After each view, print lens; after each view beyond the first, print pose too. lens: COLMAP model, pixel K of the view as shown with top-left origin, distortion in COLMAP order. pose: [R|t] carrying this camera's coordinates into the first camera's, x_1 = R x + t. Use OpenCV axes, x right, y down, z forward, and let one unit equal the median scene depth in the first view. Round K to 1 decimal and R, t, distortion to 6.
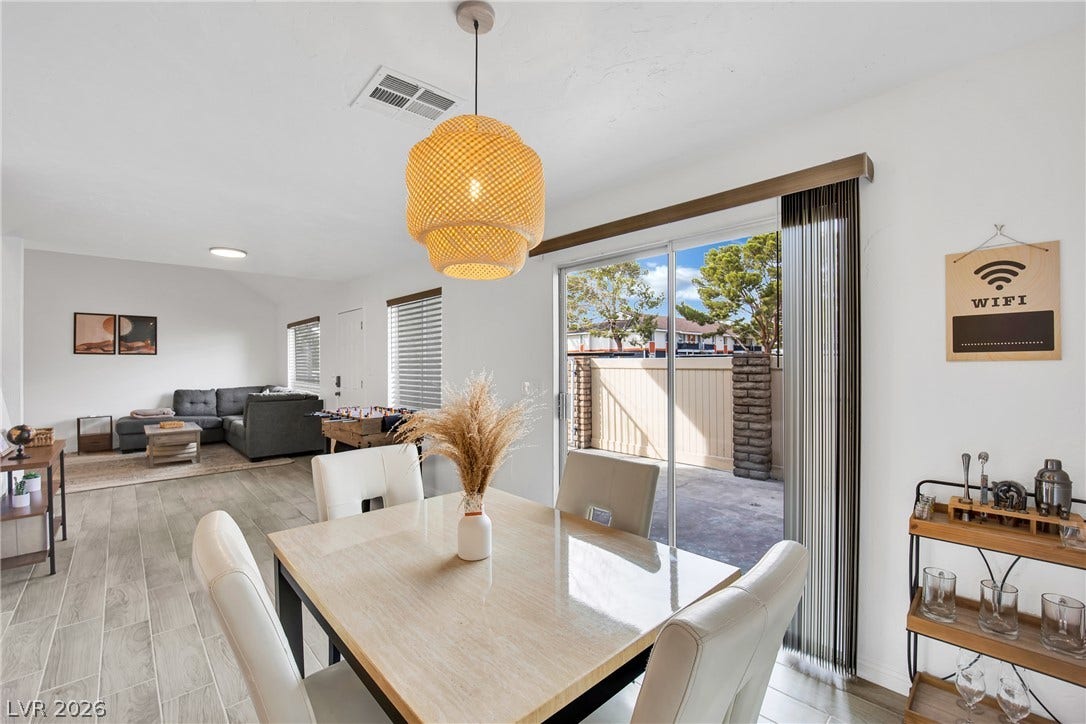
lens RADIAL K [[454.2, 0, 546.4], [0, 454.2, 363.7], [0, 0, 1]] dist [-0.021400, 0.000381]
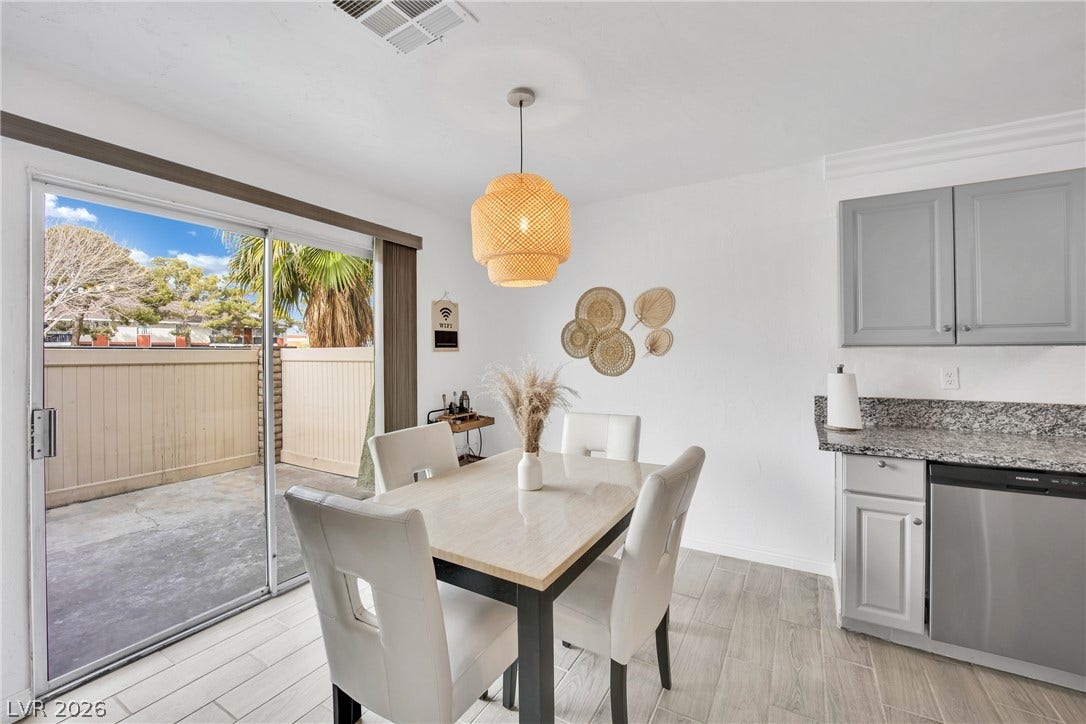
lens RADIAL K [[454.2, 0, 542.1], [0, 454.2, 352.7], [0, 0, 1]] dist [-0.021400, 0.000381]
pose [[-0.274993, 0.008954, 0.961404, -0.379757], [0.012450, 0.999906, -0.005752, 0.005072], [-0.961366, 0.010387, -0.275079, 0.333880]]
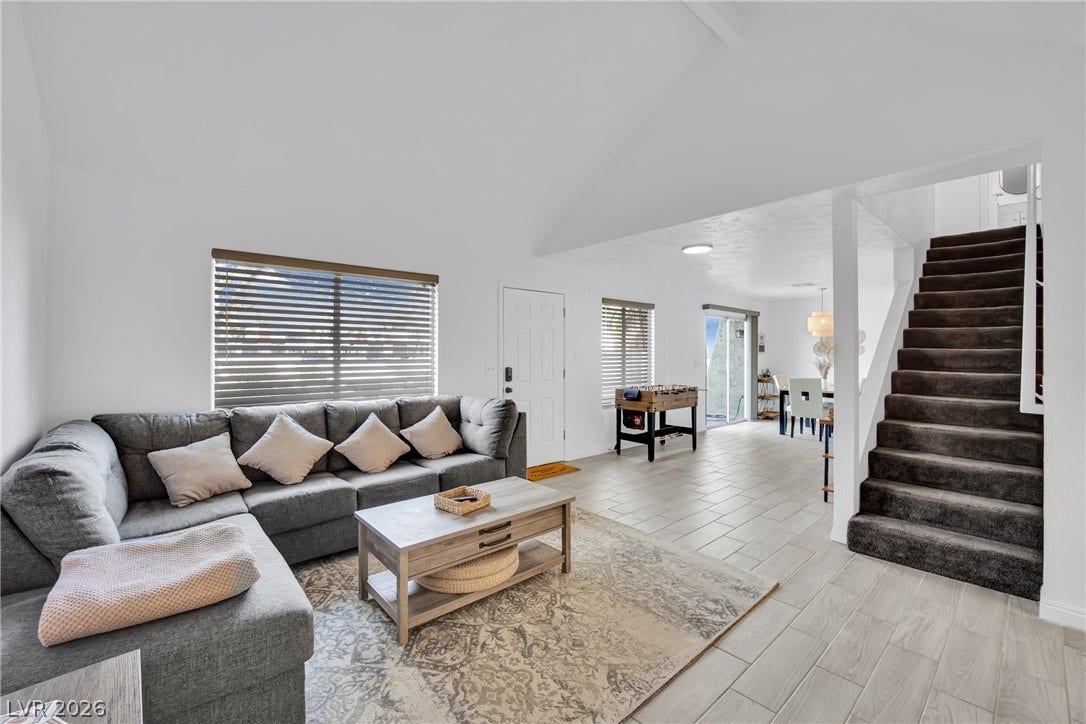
lens RADIAL K [[454.2, 0, 521.9], [0, 454.2, 358.1], [0, 0, 1]] dist [-0.021400, 0.000381]
pose [[0.061402, -0.004919, 0.998101, -1.432679], [-0.001991, 0.999985, 0.005051, 0.008859], [-0.998111, -0.002297, 0.061391, 1.072155]]
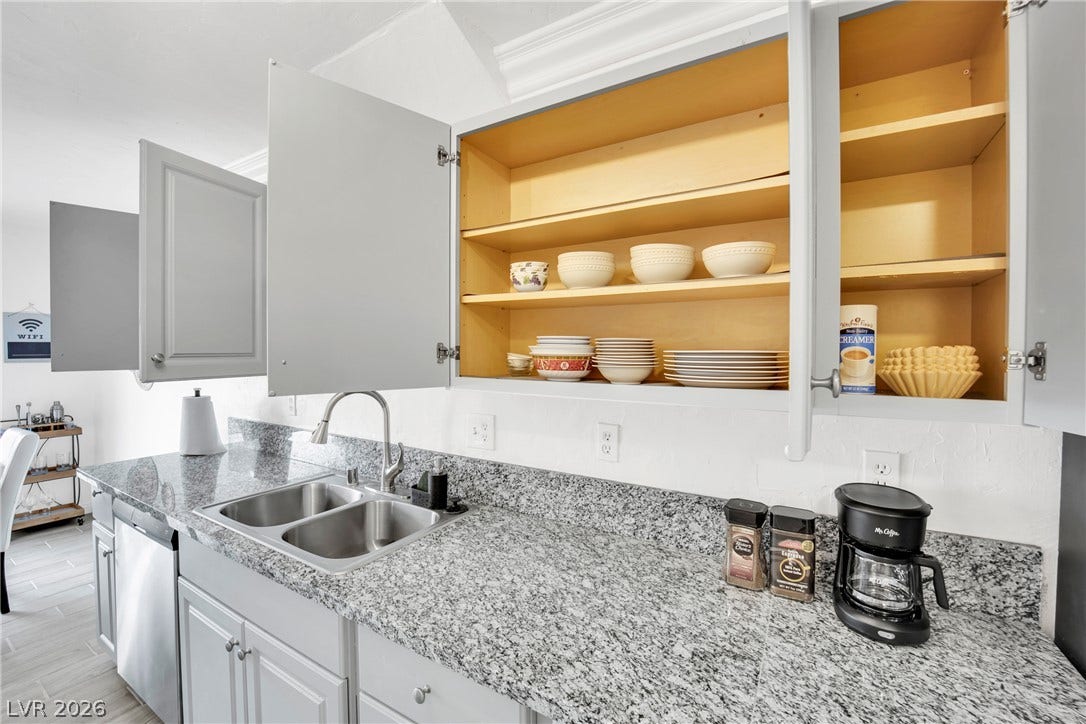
lens RADIAL K [[454.2, 0, 543.0], [0, 454.2, 359.0], [0, 0, 1]] dist [-0.021400, 0.000381]
pose [[-0.269152, -0.010901, 0.963036, -0.537748], [0.000011, 0.999936, 0.011322, -0.014557], [-0.963098, 0.003058, -0.269134, -0.265085]]
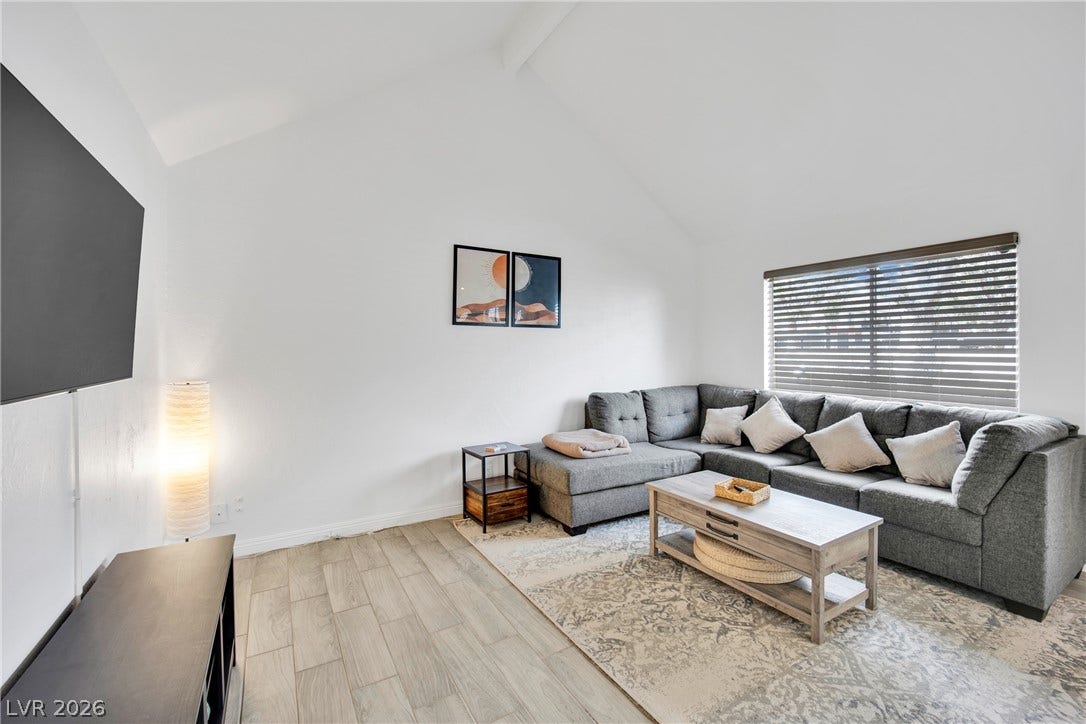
lens RADIAL K [[454.2, 0, 561.2], [0, 454.2, 350.9], [0, 0, 1]] dist [-0.021400, 0.000381]
pose [[0.978338, 0.003443, -0.206983, -1.061337], [-0.002213, 0.999978, 0.006173, 0.005944], [0.207000, -0.005581, 0.978325, 0.650370]]
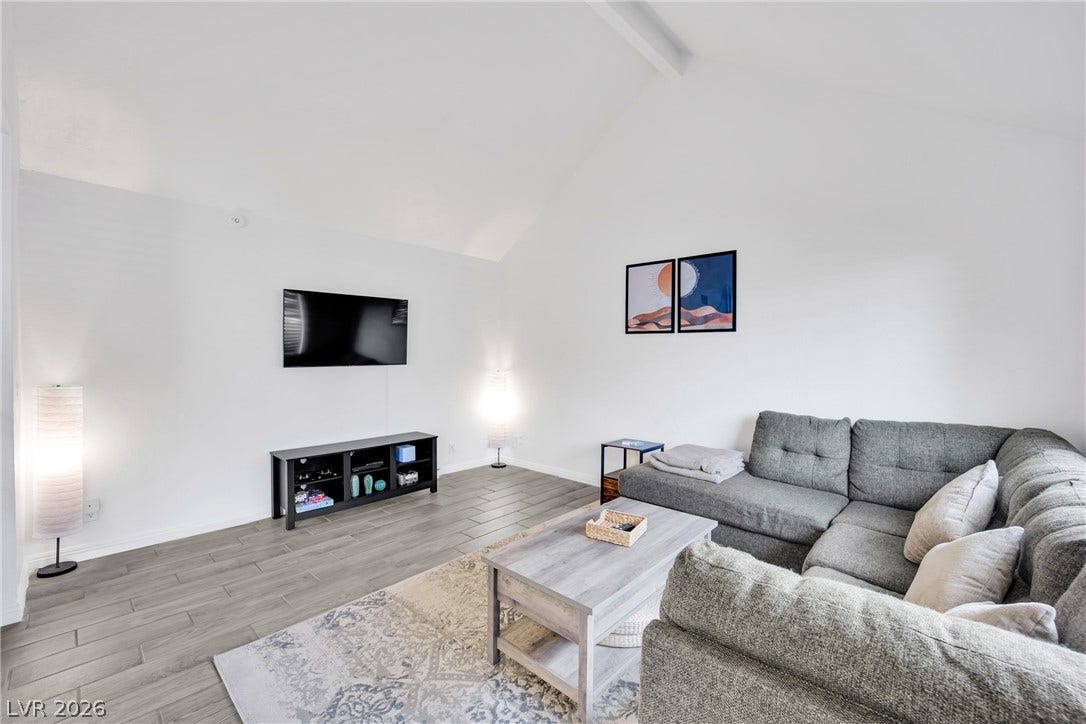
lens RADIAL K [[454.2, 0, 534.9], [0, 454.2, 362.2], [0, 0, 1]] dist [-0.021400, 0.000381]
pose [[0.068286, 0.028047, -0.997271, -0.577394], [-0.003894, 0.999605, 0.027846, -0.000188], [0.997658, 0.001982, 0.068369, 1.061147]]
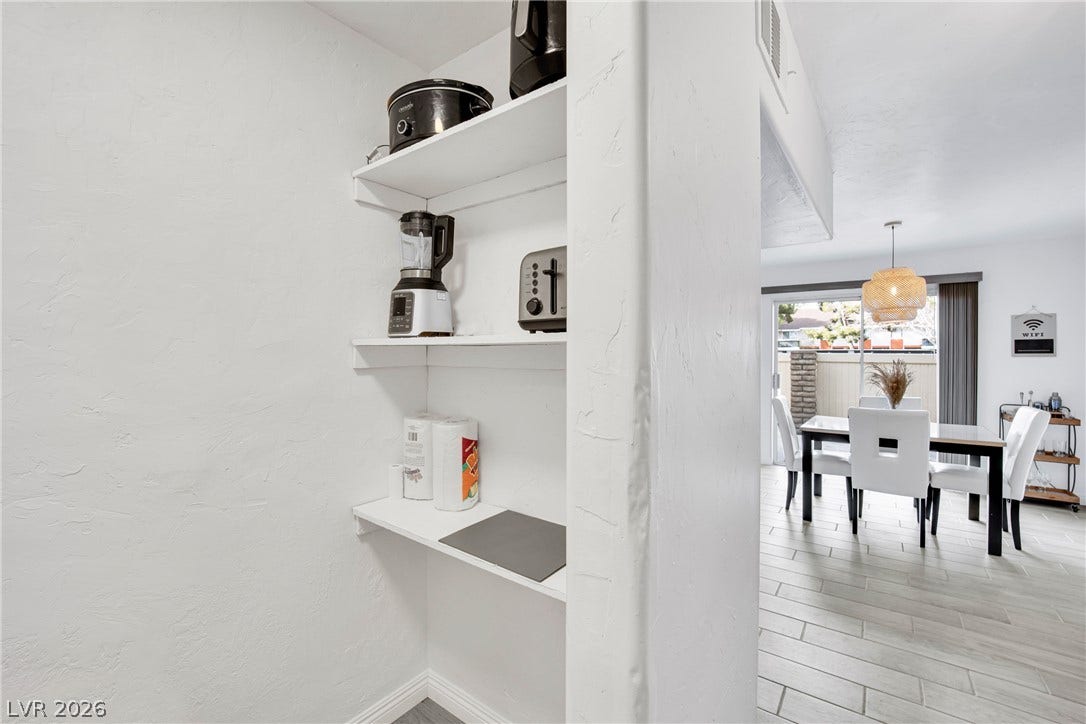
lens RADIAL K [[454.2, 0, 543.0], [0, 454.2, 353.3], [0, 0, 1]] dist [-0.021400, 0.000381]
pose [[0.983531, 0.015203, 0.180097, -0.667481], [-0.013781, 0.999863, -0.009146, 0.010134], [-0.180212, 0.006513, 0.983606, -0.306212]]
